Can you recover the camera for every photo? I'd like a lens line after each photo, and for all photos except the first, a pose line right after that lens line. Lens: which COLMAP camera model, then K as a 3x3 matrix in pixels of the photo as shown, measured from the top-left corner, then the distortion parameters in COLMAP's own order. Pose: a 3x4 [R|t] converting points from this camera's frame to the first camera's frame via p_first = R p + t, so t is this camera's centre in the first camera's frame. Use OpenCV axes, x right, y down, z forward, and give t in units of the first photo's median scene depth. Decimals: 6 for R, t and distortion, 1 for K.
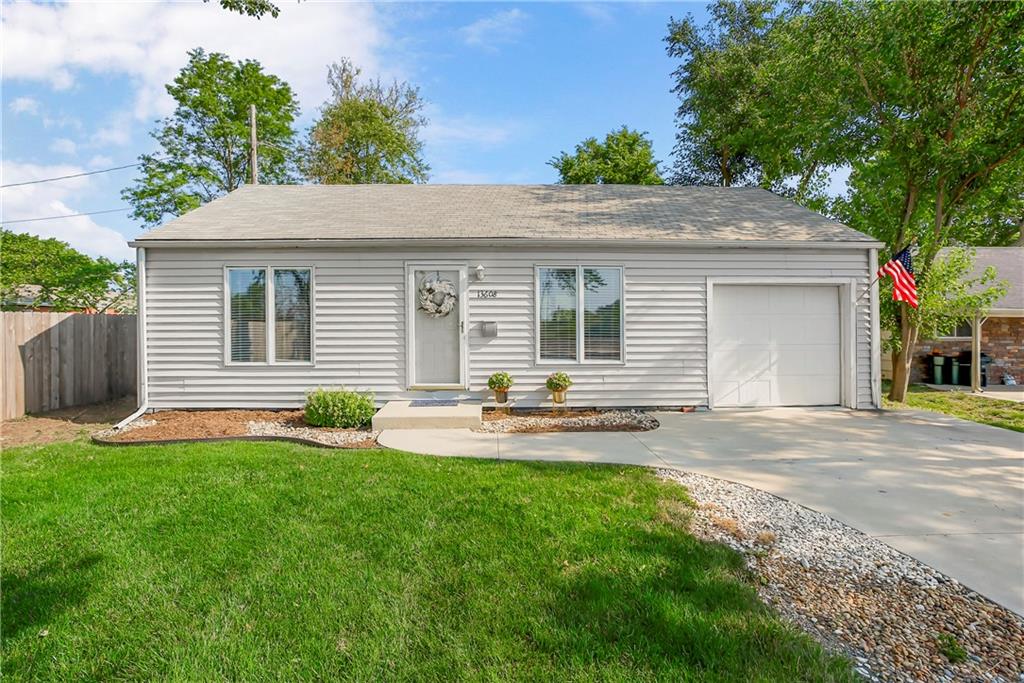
lens RADIAL K [[473.5, 0, 514.0], [0, 473.5, 342.6], [0, 0, 1]] dist [-0.031821, 0.000775]
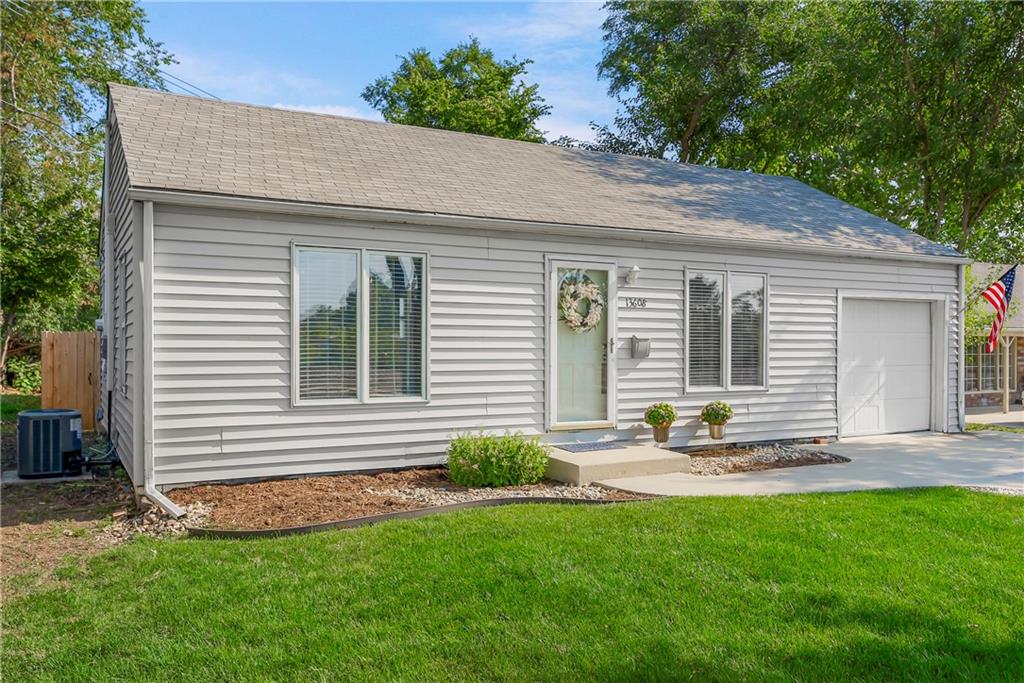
lens RADIAL K [[772.6, 0, 511.6], [0, 772.6, 379.7], [0, 0, 1]] dist [0.030241, -0.002177]
pose [[0.900258, -0.015304, 0.435088, -0.789400], [0.009953, 0.999844, 0.014576, 0.002415], [-0.435243, -0.008792, 0.900270, -0.045461]]
